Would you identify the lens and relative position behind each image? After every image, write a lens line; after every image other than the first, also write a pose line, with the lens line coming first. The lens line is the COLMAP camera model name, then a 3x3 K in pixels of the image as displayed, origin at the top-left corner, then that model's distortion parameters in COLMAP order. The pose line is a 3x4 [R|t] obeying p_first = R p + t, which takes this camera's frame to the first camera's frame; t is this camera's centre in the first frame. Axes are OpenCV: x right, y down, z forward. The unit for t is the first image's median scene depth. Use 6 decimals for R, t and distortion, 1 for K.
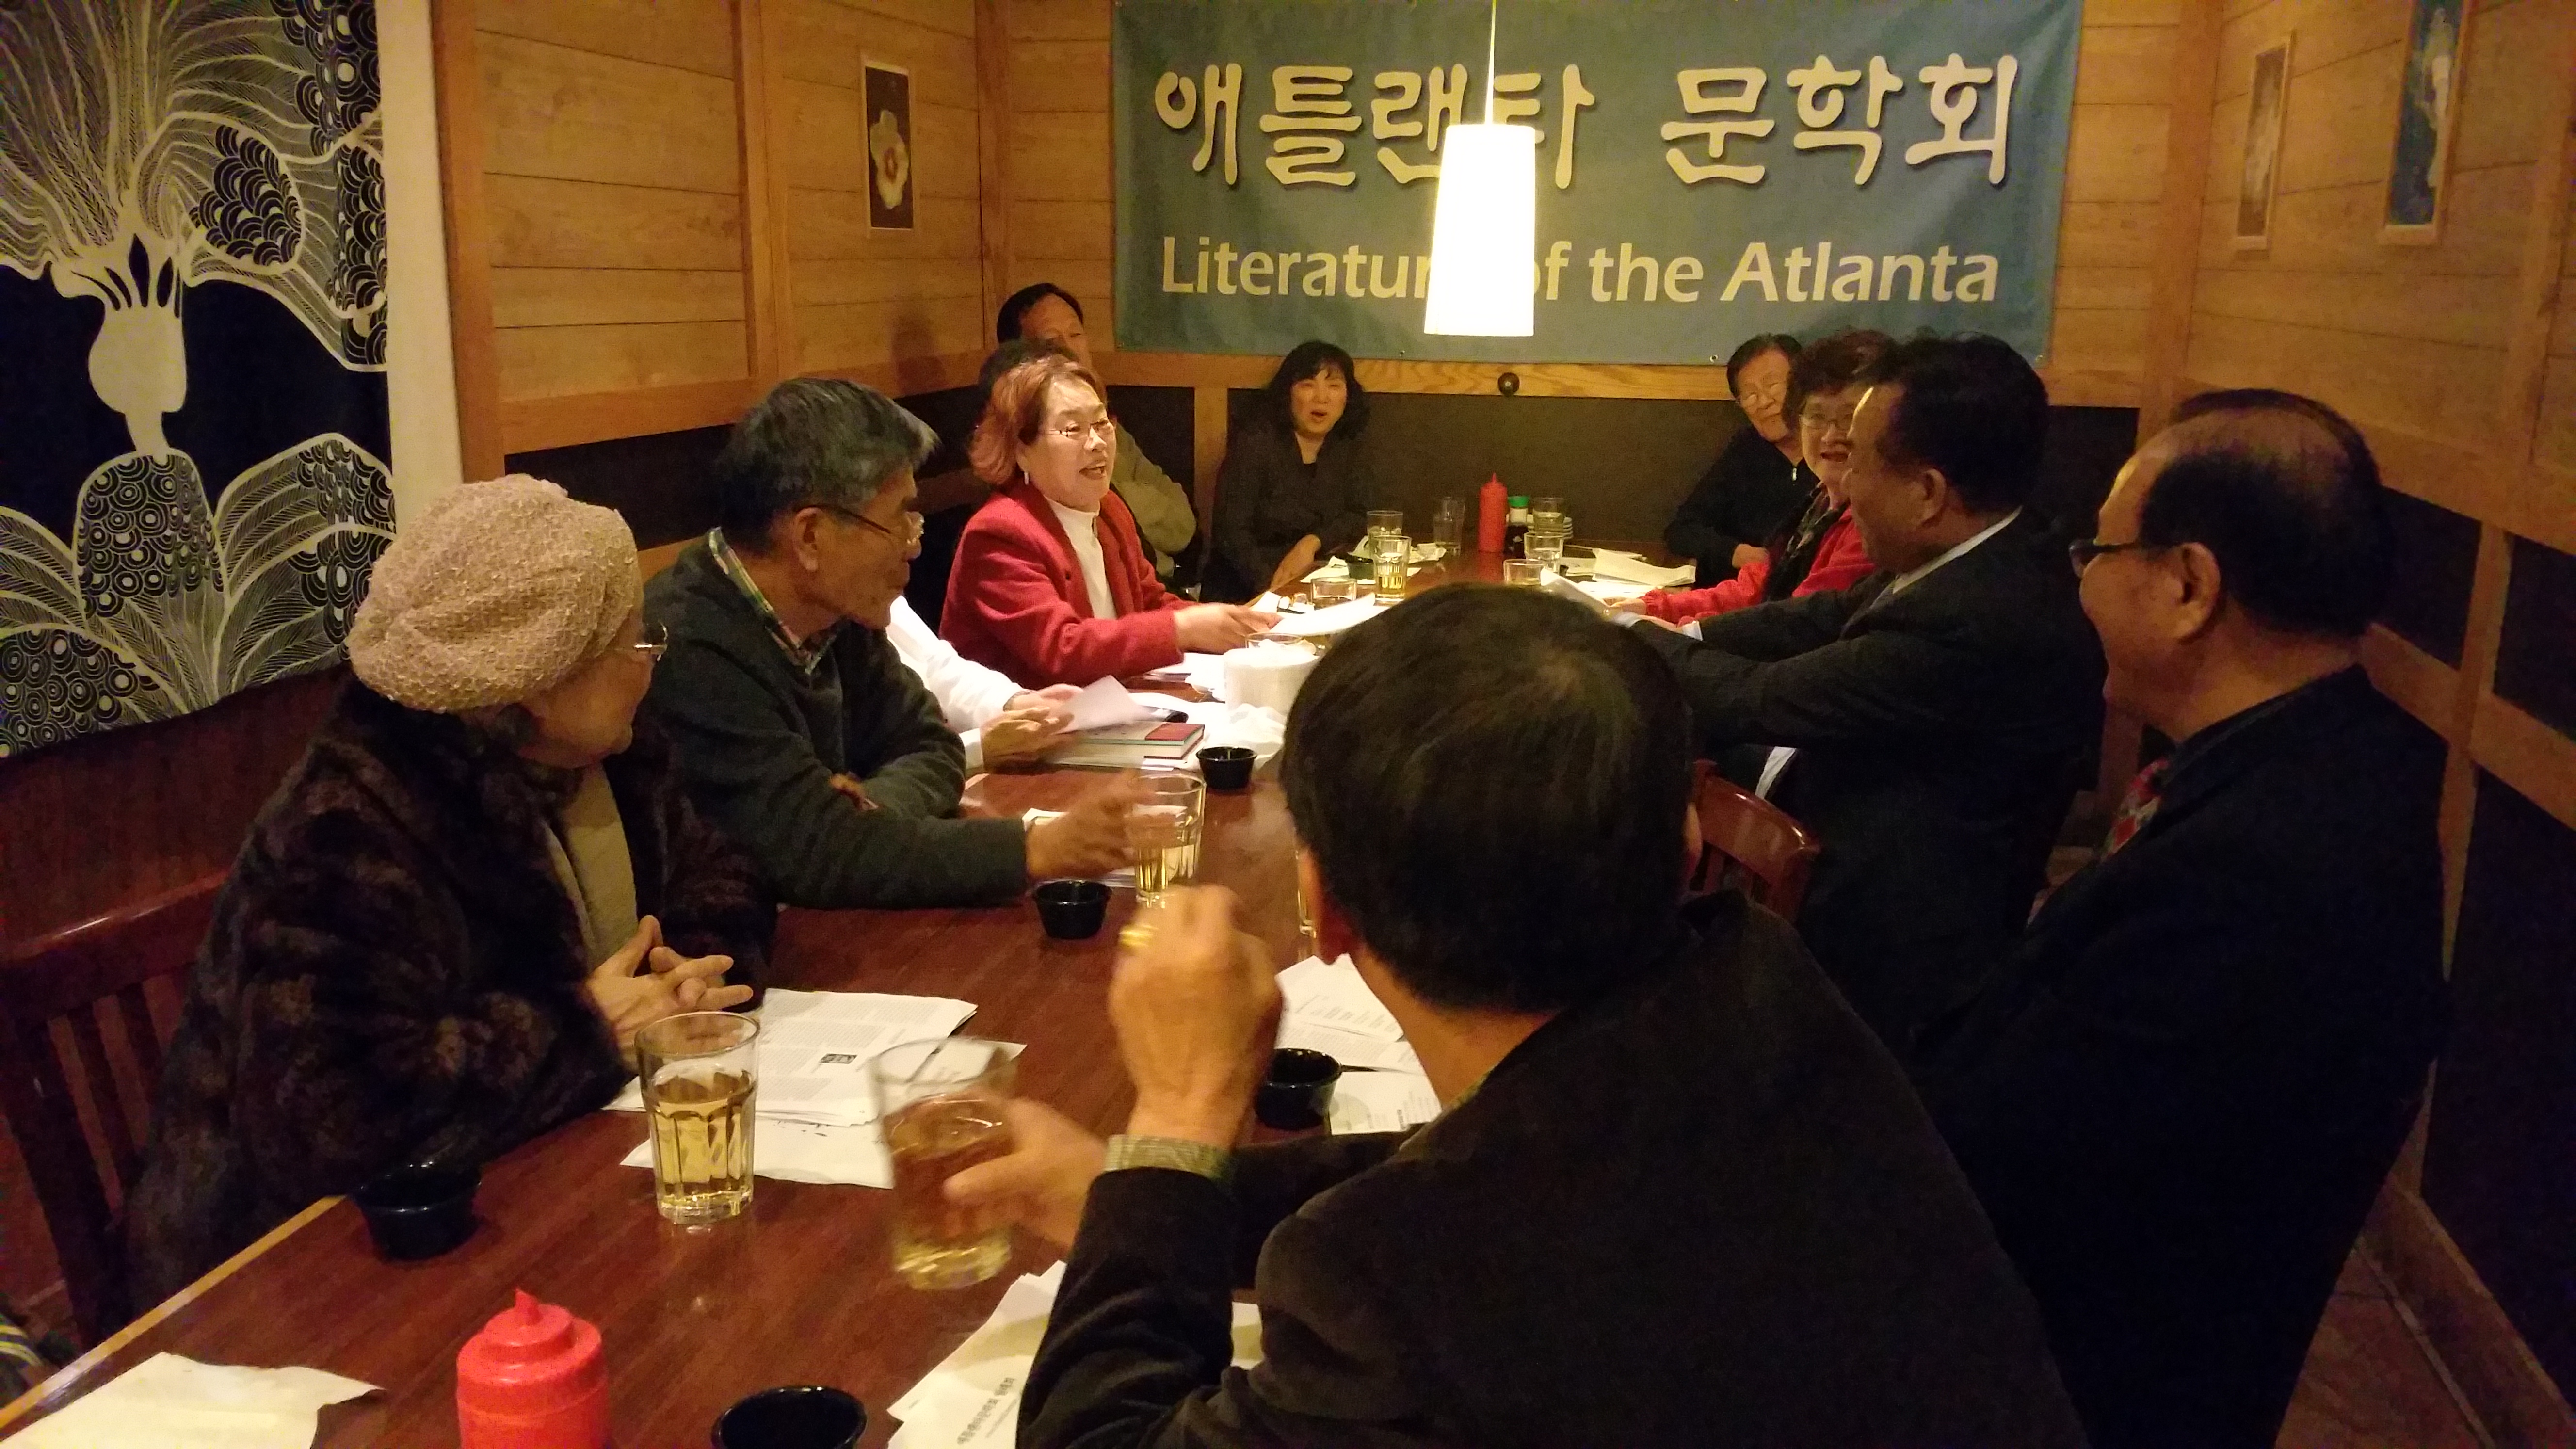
lens RADIAL K [[2075.3, 0, 1287.6], [0, 2075.3, 726.0], [0, 0, 1]] dist [0.037437, -0.084387]
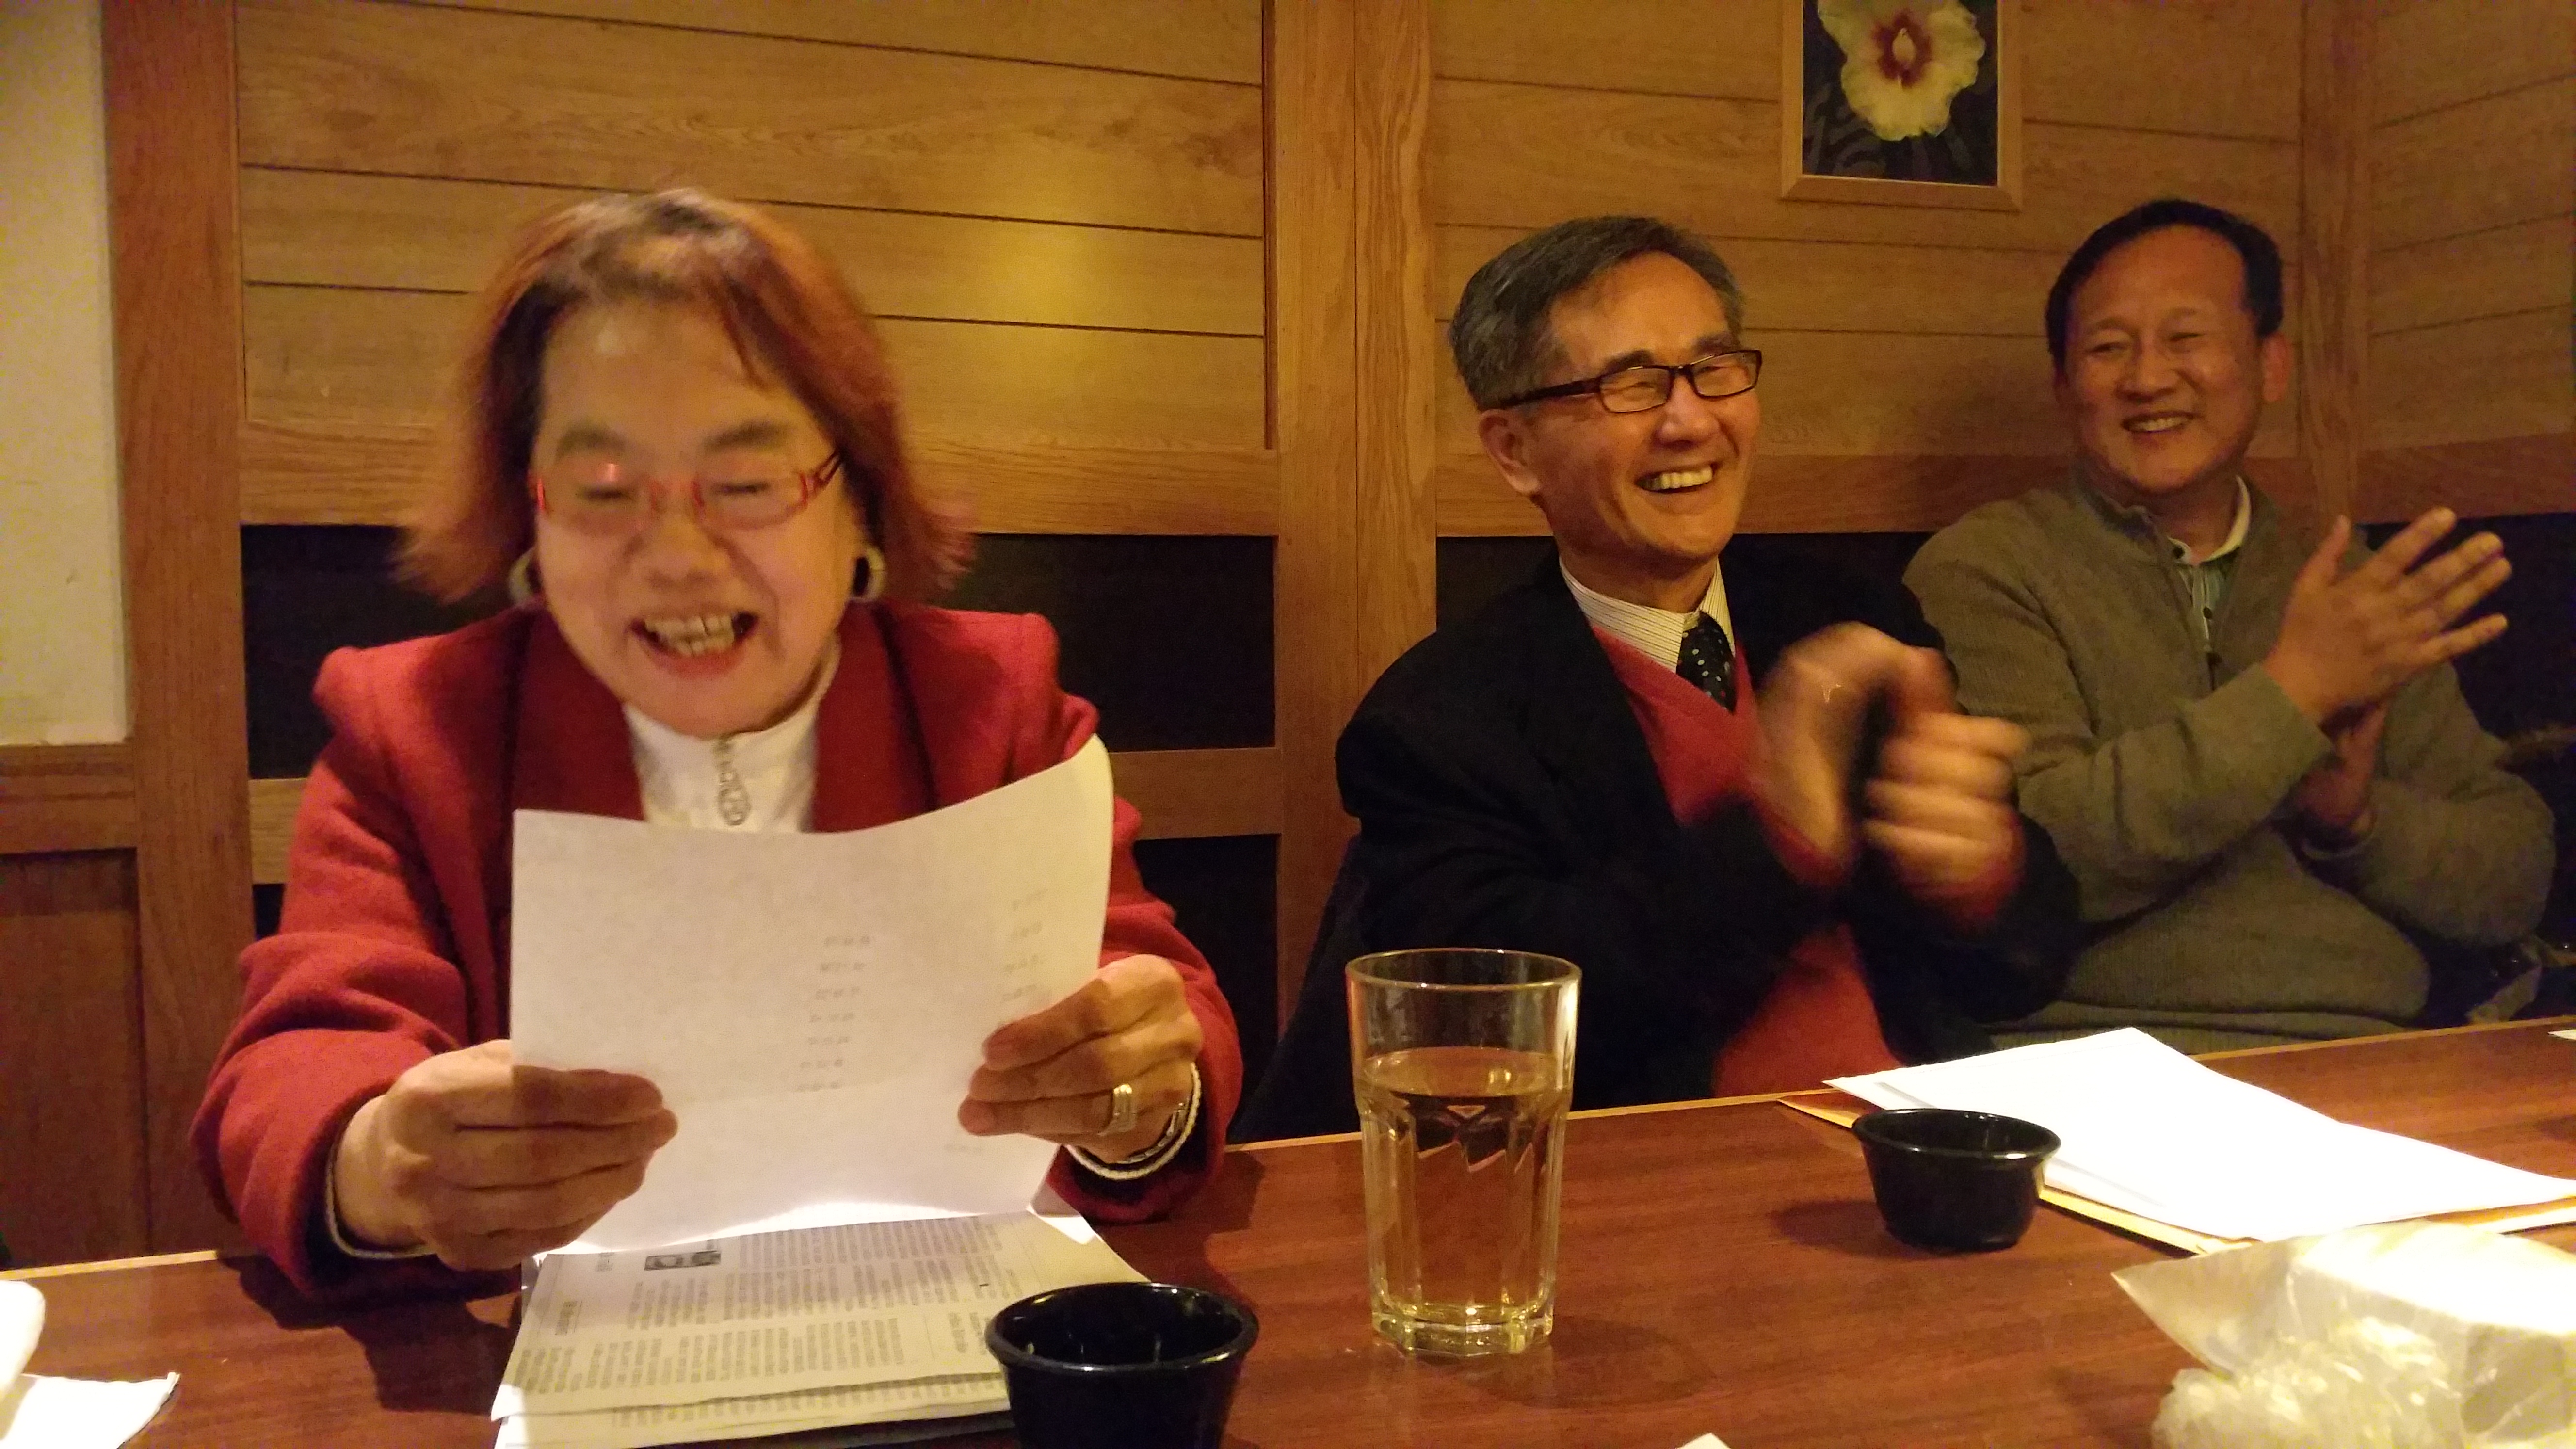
lens RADIAL K [[2075.3, 0, 1273.3], [0, 2075.3, 705.3], [0, 0, 1]] dist [0.037437, -0.084387]
pose [[0.544083, 0.033548, -0.838360, 0.130070], [-0.172256, 0.982382, -0.072480, -0.068379], [0.821159, 0.183848, 0.540276, 0.671452]]
